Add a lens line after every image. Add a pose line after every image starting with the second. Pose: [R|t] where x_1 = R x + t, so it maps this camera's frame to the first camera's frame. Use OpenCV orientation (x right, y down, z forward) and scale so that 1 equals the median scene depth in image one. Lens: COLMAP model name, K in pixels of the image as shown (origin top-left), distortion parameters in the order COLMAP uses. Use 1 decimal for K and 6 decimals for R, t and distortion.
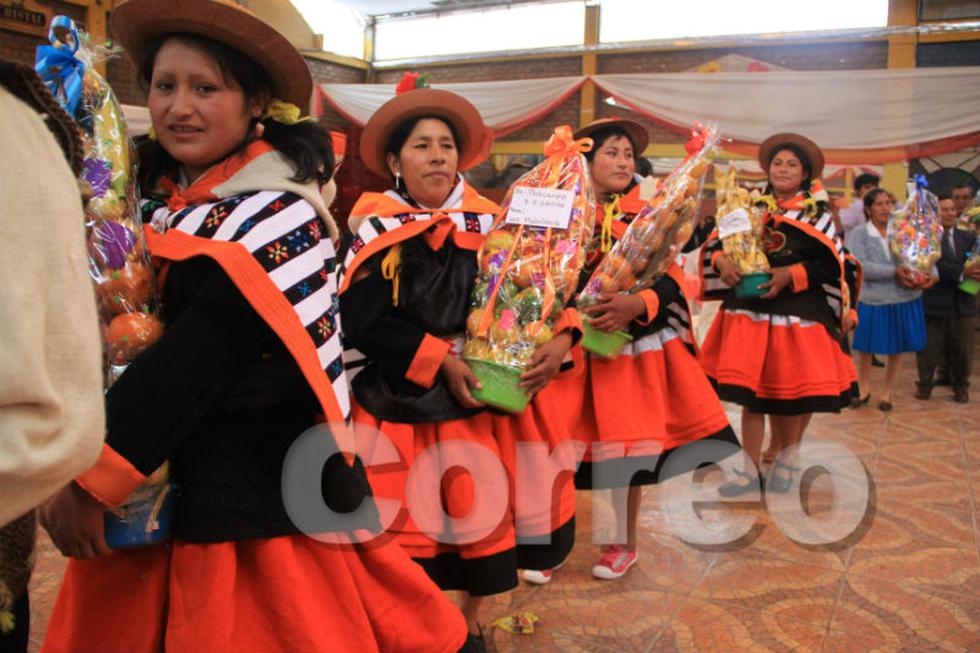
lens RADIAL K [[761.8, 0, 483.7], [0, 761.8, 333.7], [0, 0, 1]] dist [-0.119426, 0.057690]
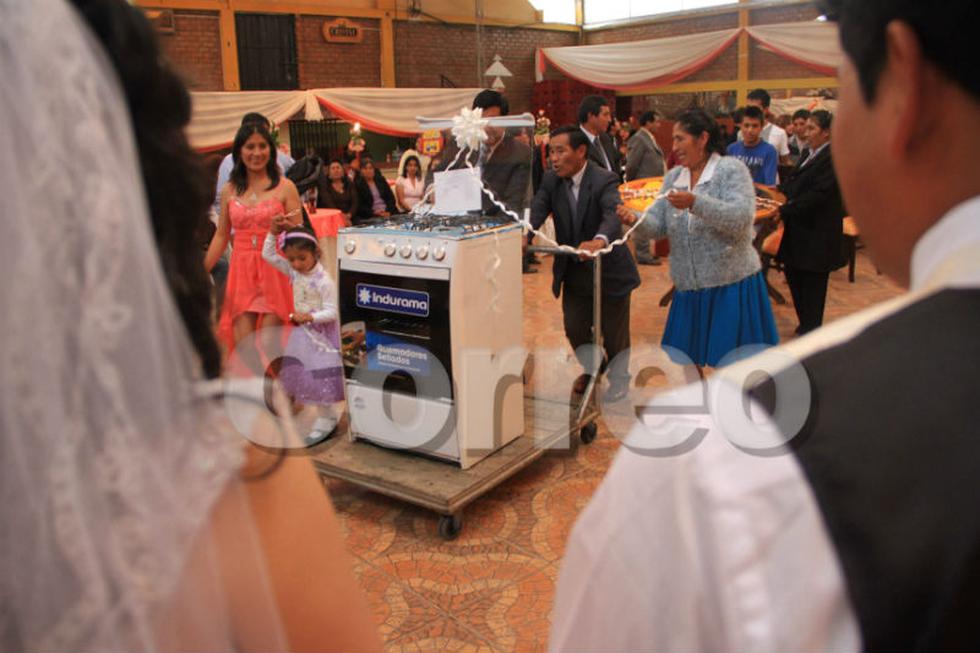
lens RADIAL K [[761.8, 0, 490.1], [0, 761.8, 329.6], [0, 0, 1]] dist [-0.119426, 0.057690]
pose [[0.943736, 0.022501, -0.329933, 0.155062], [0.007074, 0.996081, 0.088167, 0.048959], [0.330623, -0.085540, 0.939878, -0.345653]]
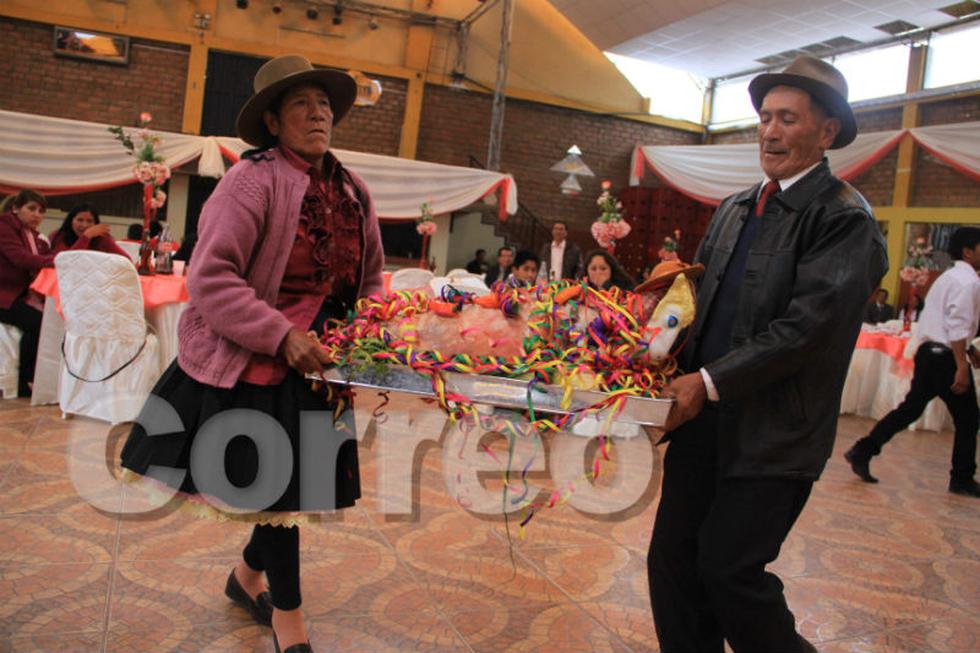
lens RADIAL K [[761.8, 0, 511.2], [0, 761.8, 332.8], [0, 0, 1]] dist [-0.119426, 0.057690]
pose [[0.804197, 0.109880, -0.584118, 0.278515], [-0.172788, 0.983539, -0.052873, -0.001845], [0.568693, 0.143448, 0.809945, 0.117795]]
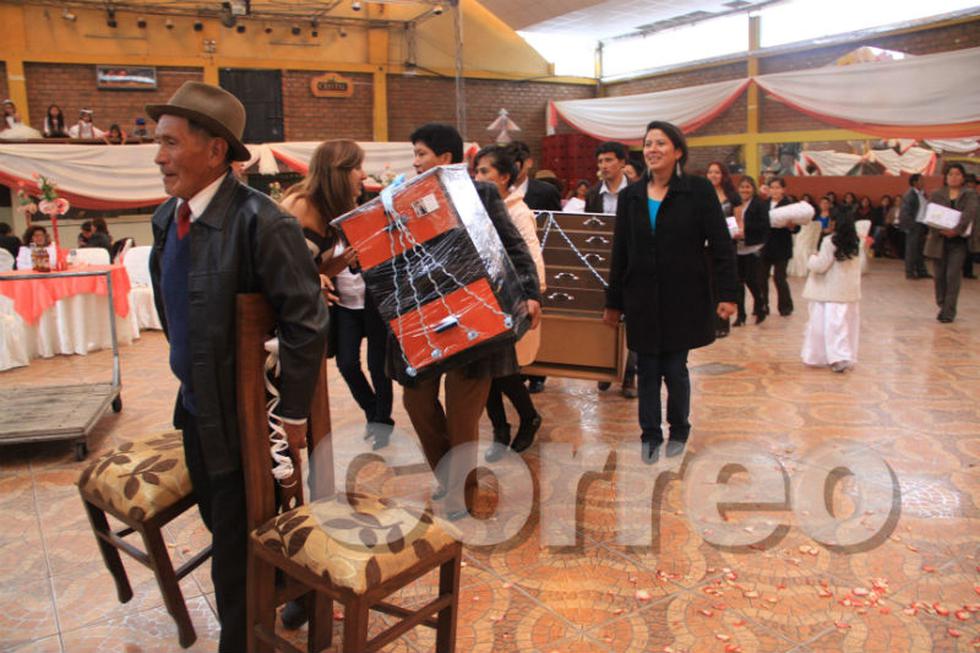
lens RADIAL K [[761.8, 0, 494.7], [0, 761.8, 327.3], [0, 0, 1]] dist [-0.119426, 0.057690]
pose [[0.886356, 0.030715, -0.461985, 0.321647], [-0.026050, 0.999525, 0.016475, 0.036793], [0.462272, -0.002568, 0.886735, -0.208130]]
